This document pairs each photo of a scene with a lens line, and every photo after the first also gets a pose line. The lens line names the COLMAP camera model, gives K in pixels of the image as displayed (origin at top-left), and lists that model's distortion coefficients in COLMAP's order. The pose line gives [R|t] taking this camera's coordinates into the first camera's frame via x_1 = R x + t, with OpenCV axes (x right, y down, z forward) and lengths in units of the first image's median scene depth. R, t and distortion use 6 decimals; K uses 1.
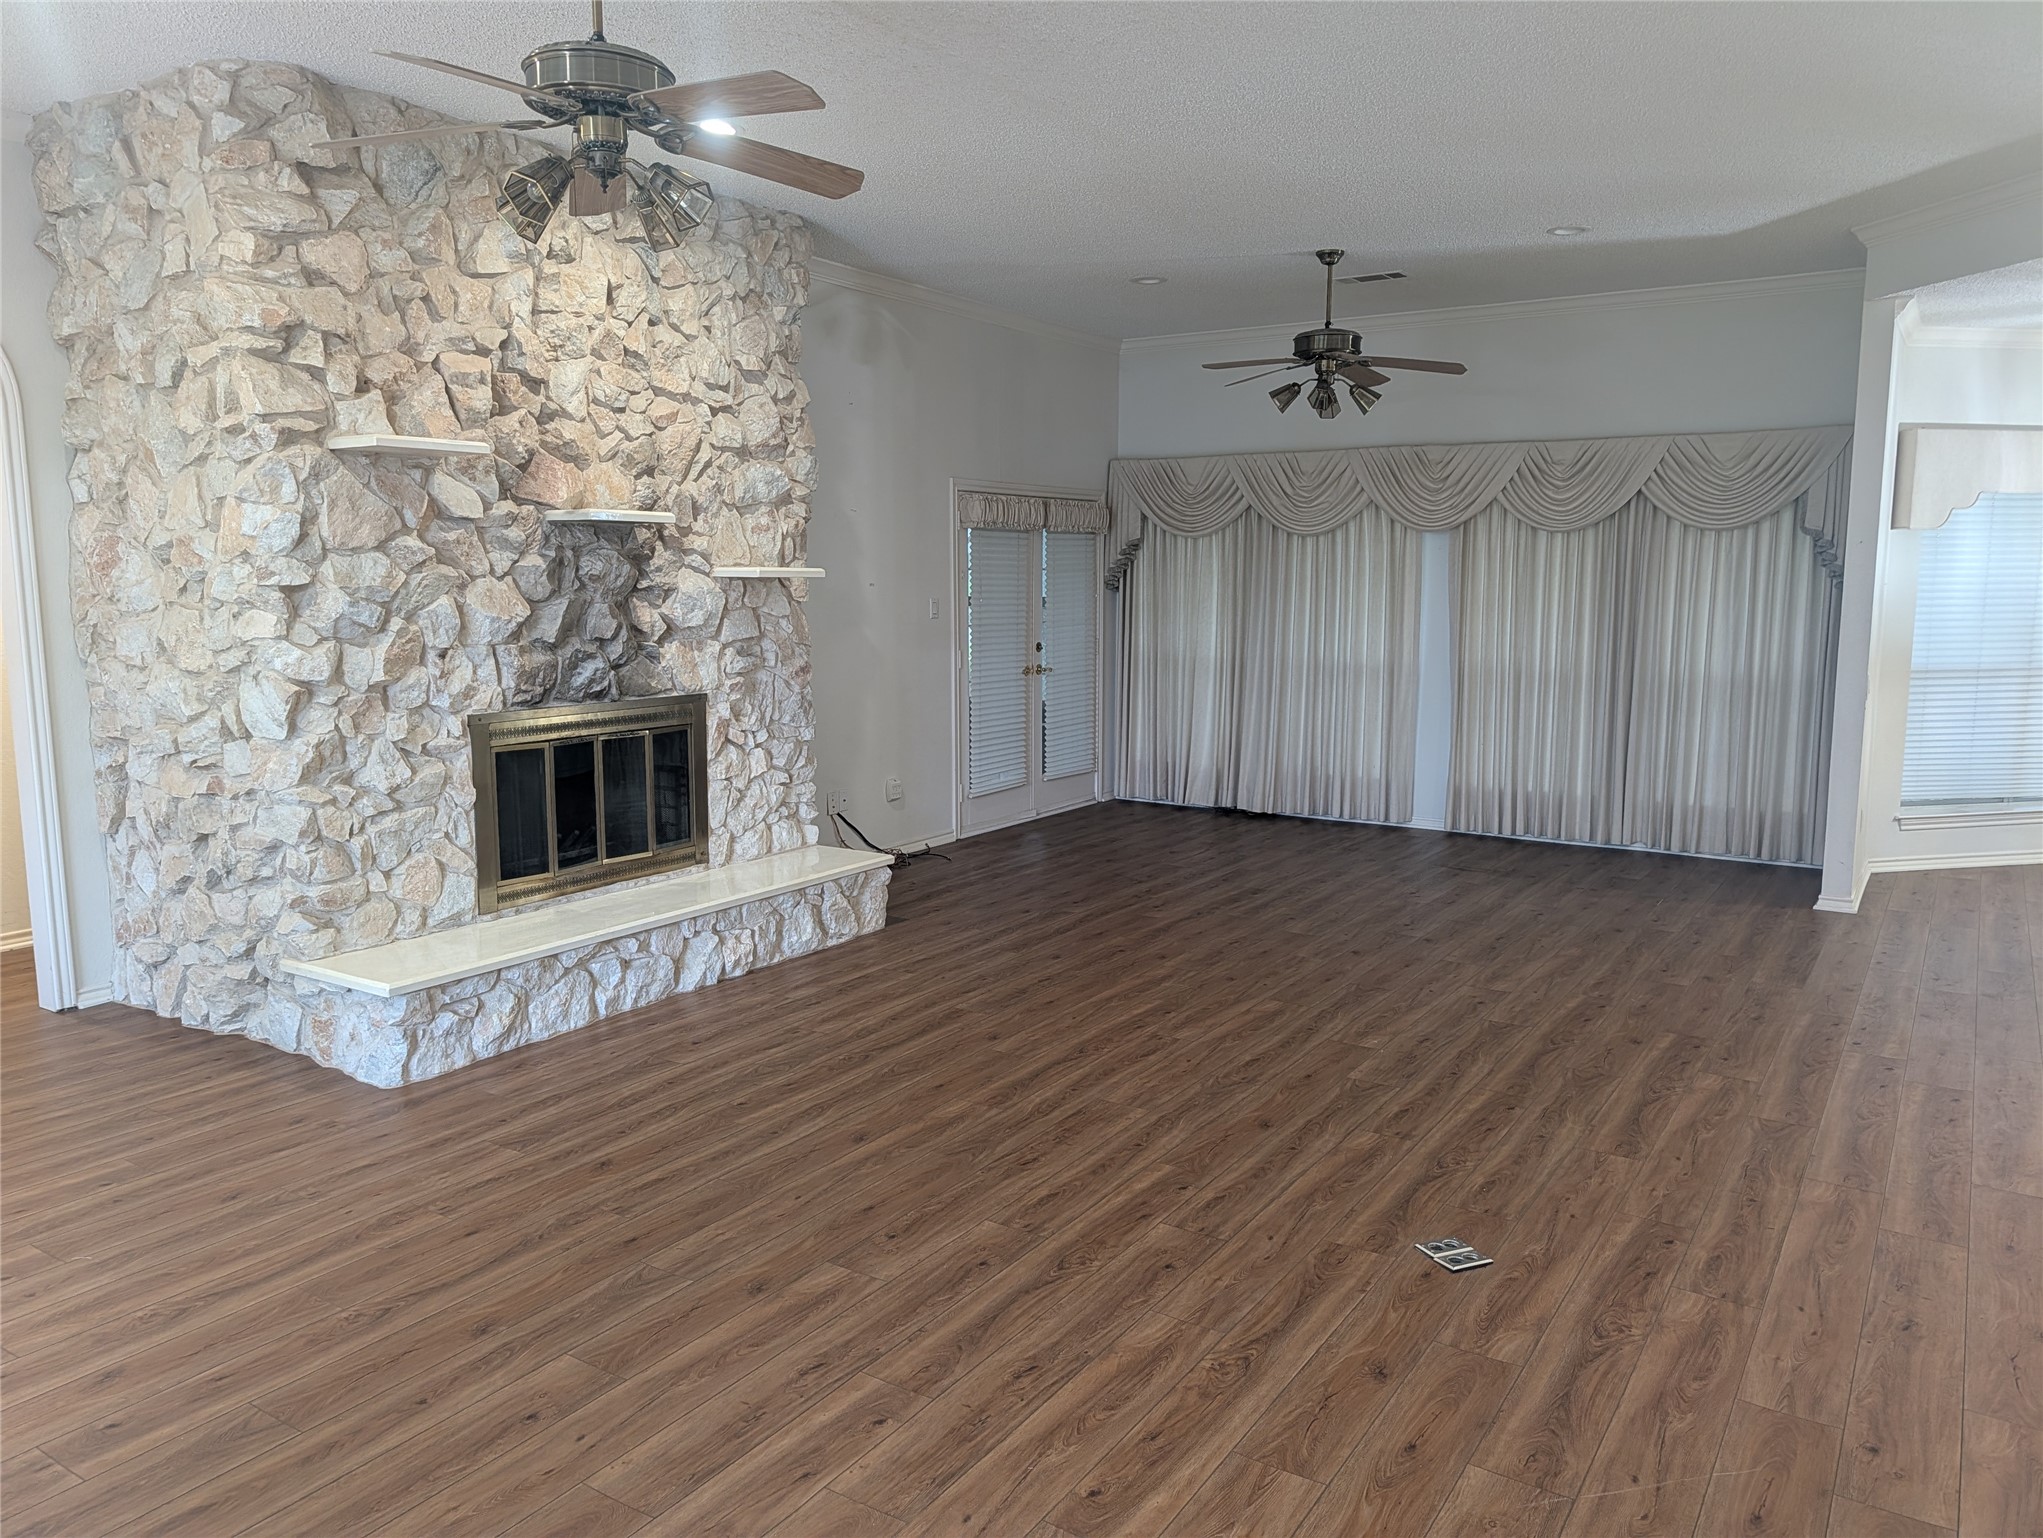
lens RADIAL K [[1458.2, 0, 1040.0], [0, 1458.2, 779.4], [0, 0, 1]] dist [0.054091, -0.086641]
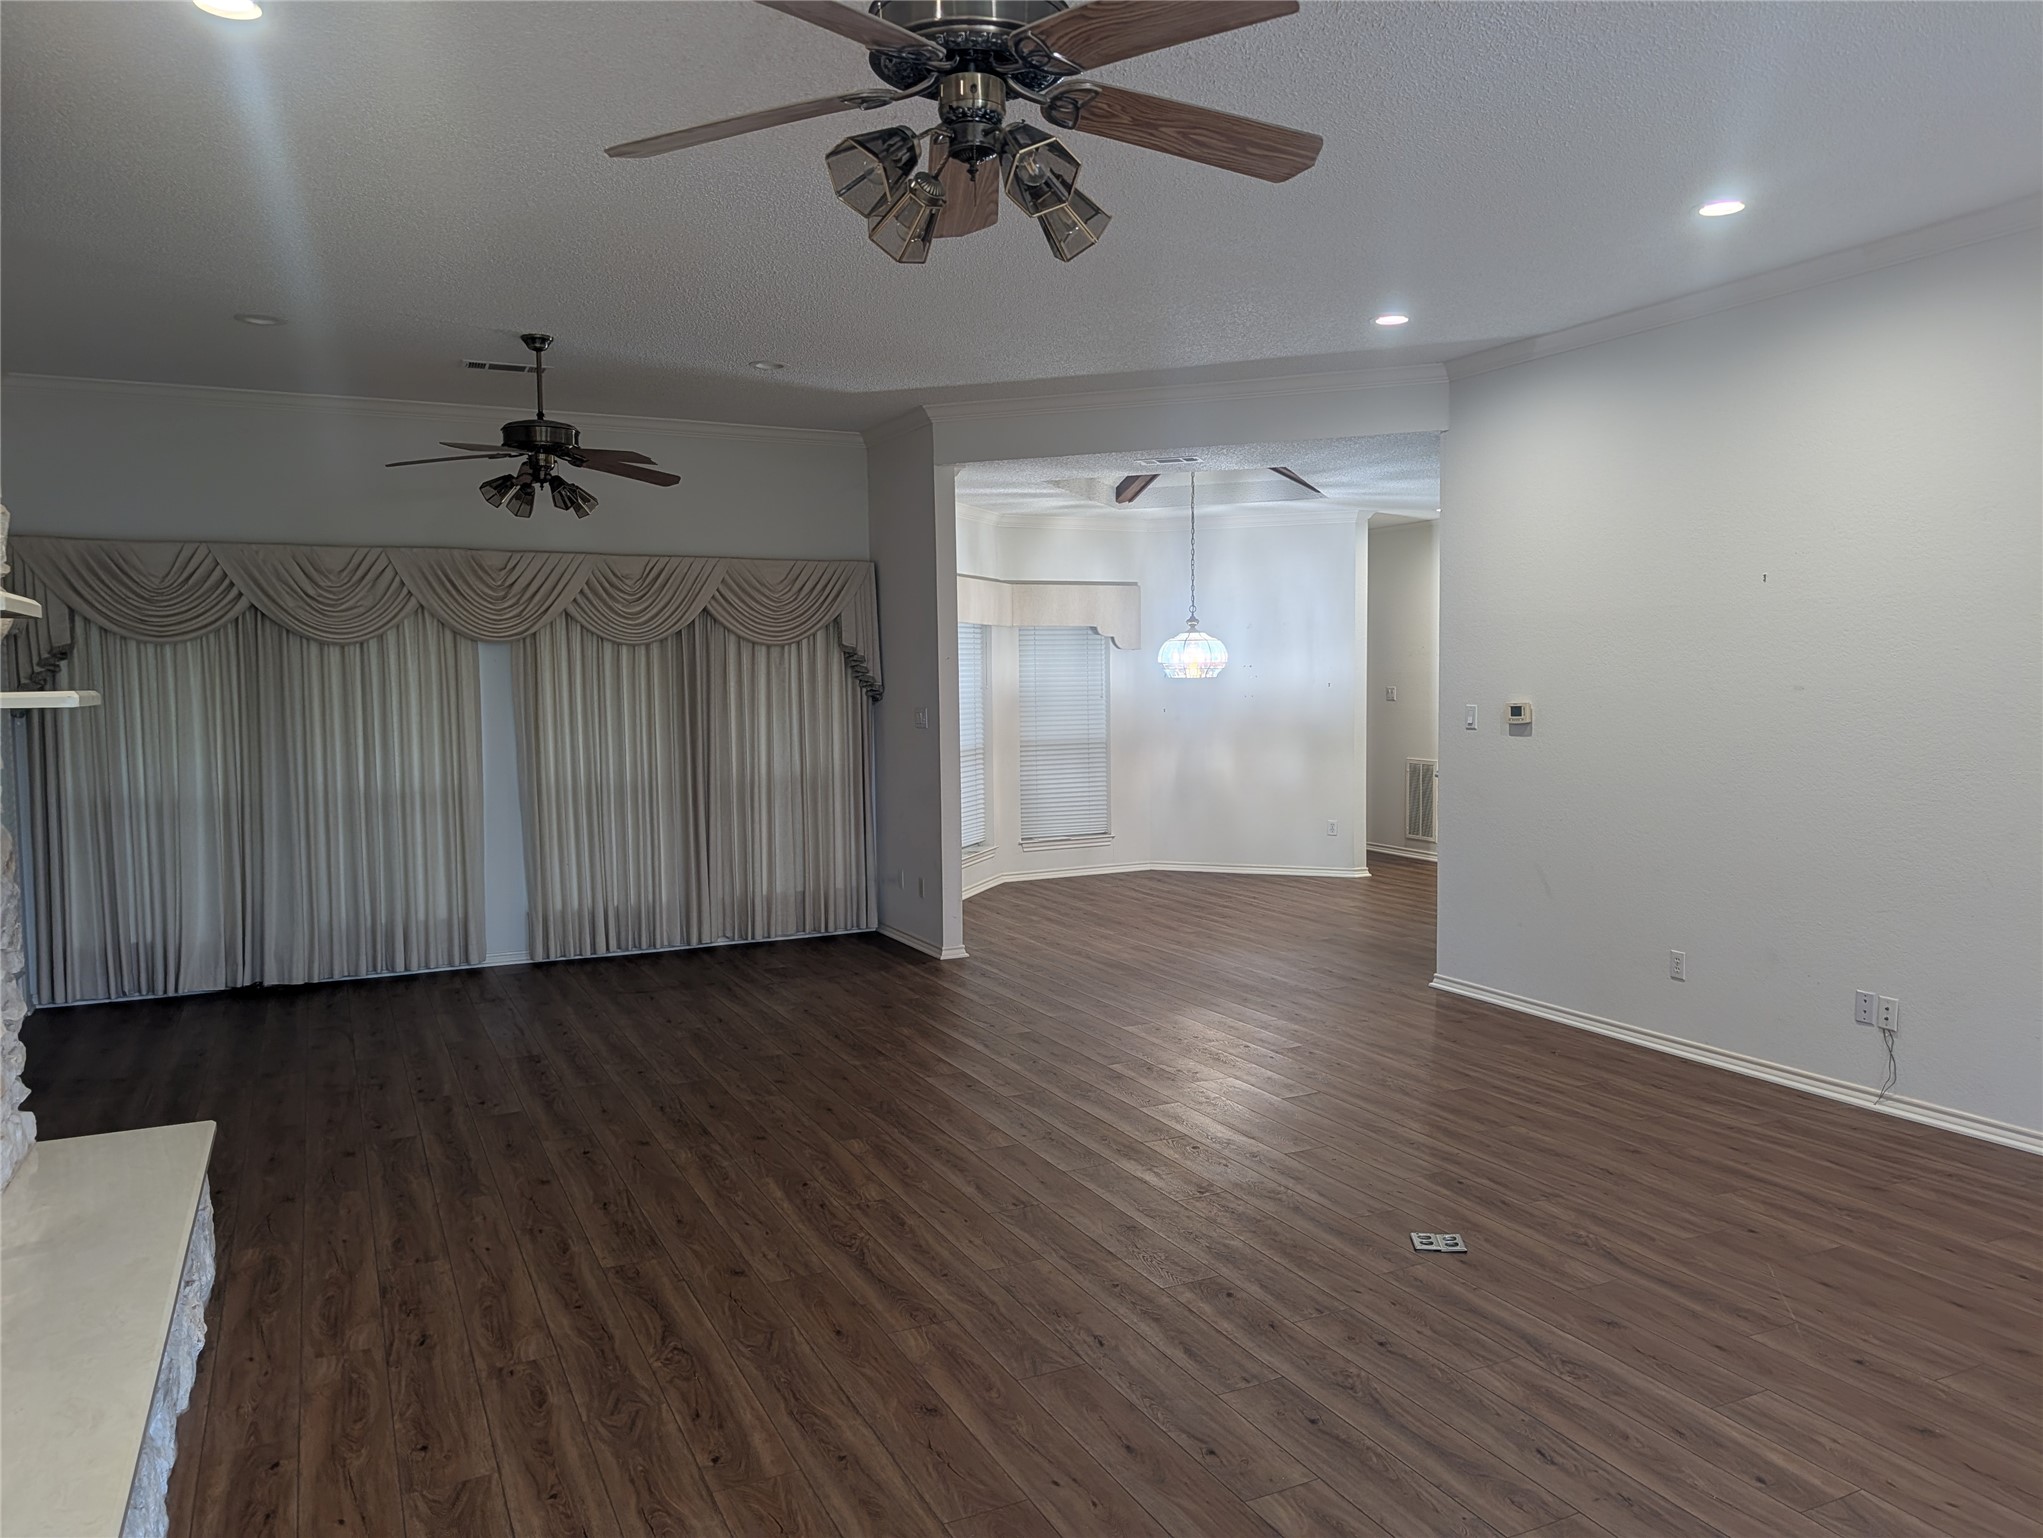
lens RADIAL K [[1458.2, 0, 1040.0], [0, 1458.2, 779.4], [0, 0, 1]] dist [0.054091, -0.086641]
pose [[0.511761, -0.068147, 0.856421, -0.570754], [0.131519, 0.991314, 0.000291, -0.062827], [-0.849002, 0.112486, 0.516278, 0.389596]]
